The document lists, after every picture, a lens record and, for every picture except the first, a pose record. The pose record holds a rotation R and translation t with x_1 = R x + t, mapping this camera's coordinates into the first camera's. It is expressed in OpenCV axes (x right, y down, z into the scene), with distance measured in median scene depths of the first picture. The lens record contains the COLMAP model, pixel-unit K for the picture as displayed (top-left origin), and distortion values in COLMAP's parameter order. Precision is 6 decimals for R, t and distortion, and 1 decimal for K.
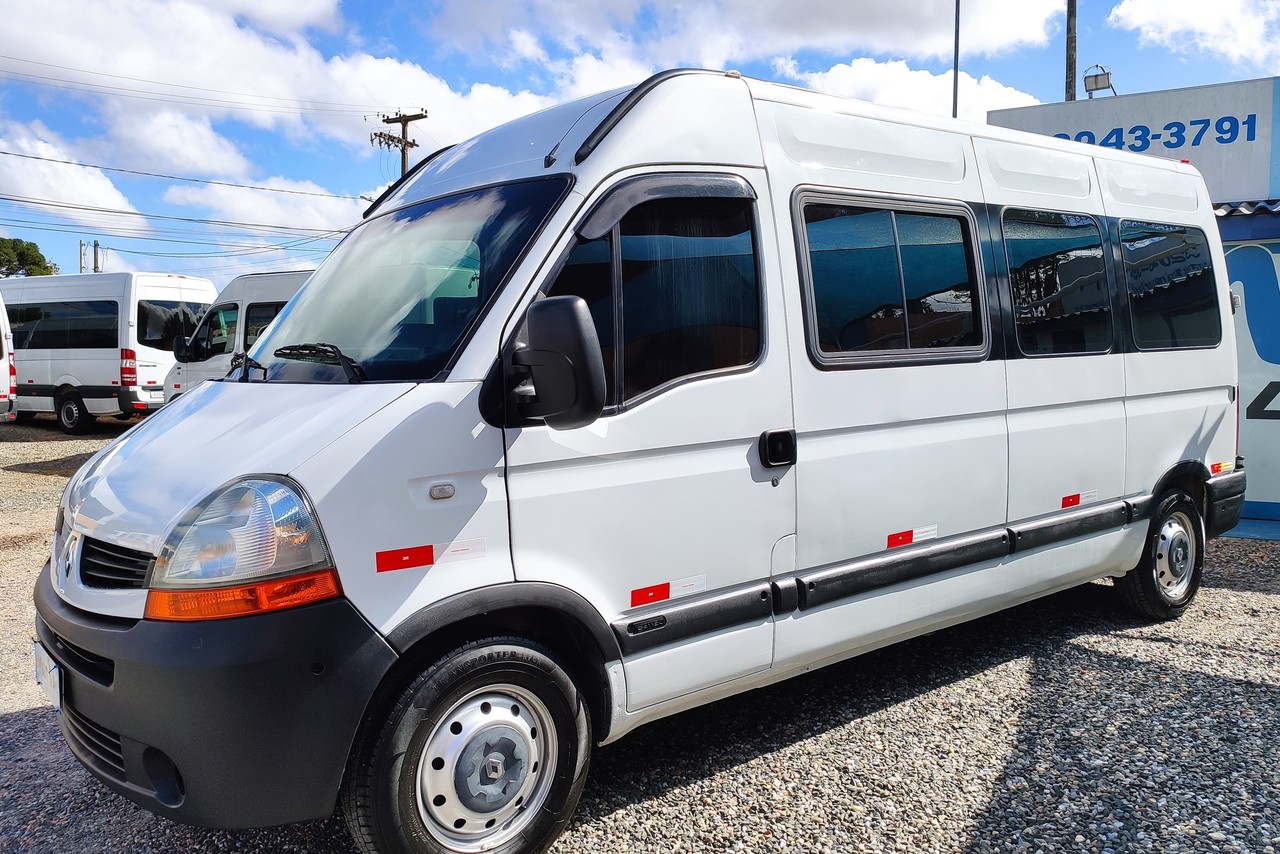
lens RADIAL K [[1033.1, 0, 640.0], [0, 1033.1, 427.0], [0, 0, 1]] dist [0.052522, 0.002314]
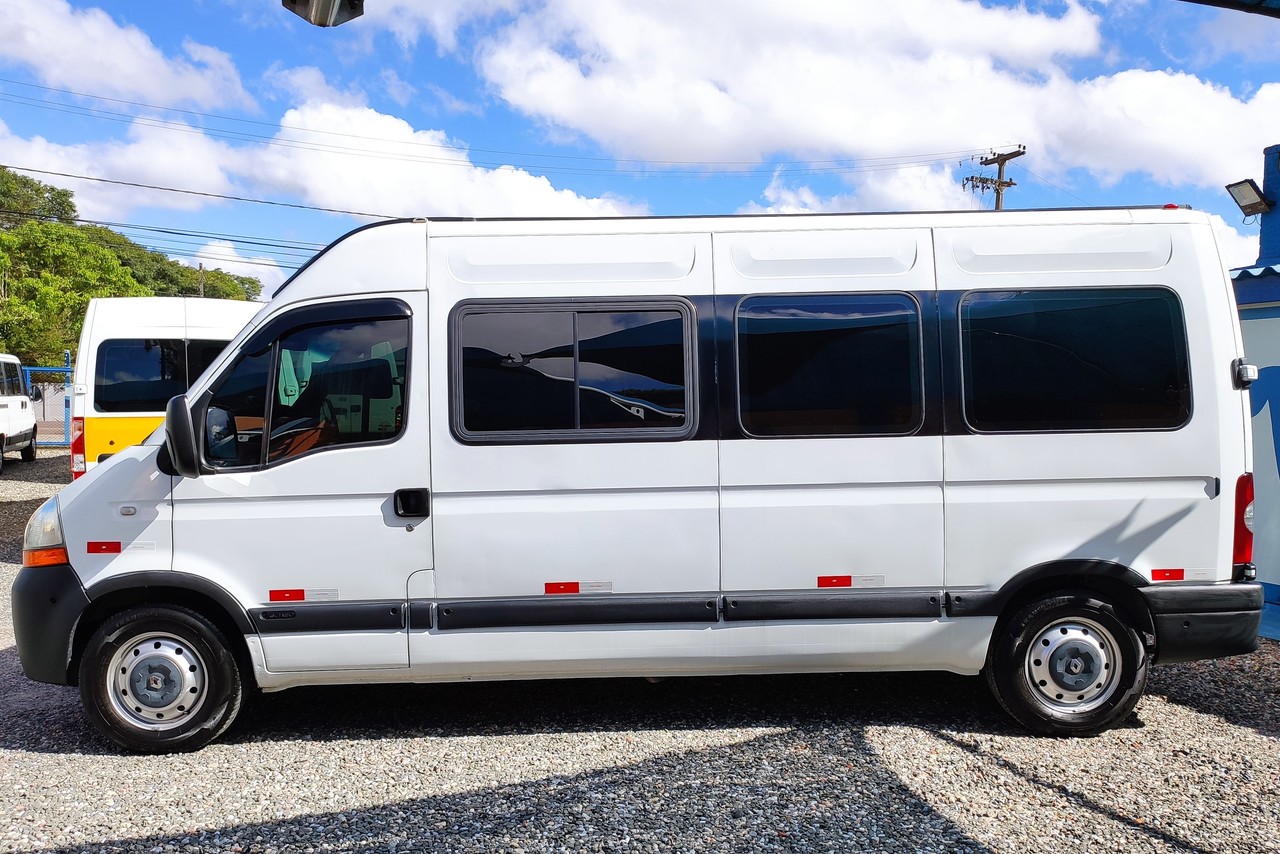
lens RADIAL K [[1009.7, 0, 636.5], [0, 1009.7, 465.8], [0, 0, 1]] dist [0.123973, -0.176269]
pose [[0.773806, 0.054362, -0.631085, 1.173655], [-0.050517, 0.998433, 0.024064, -0.072689], [0.631404, 0.013260, 0.775340, 0.172551]]
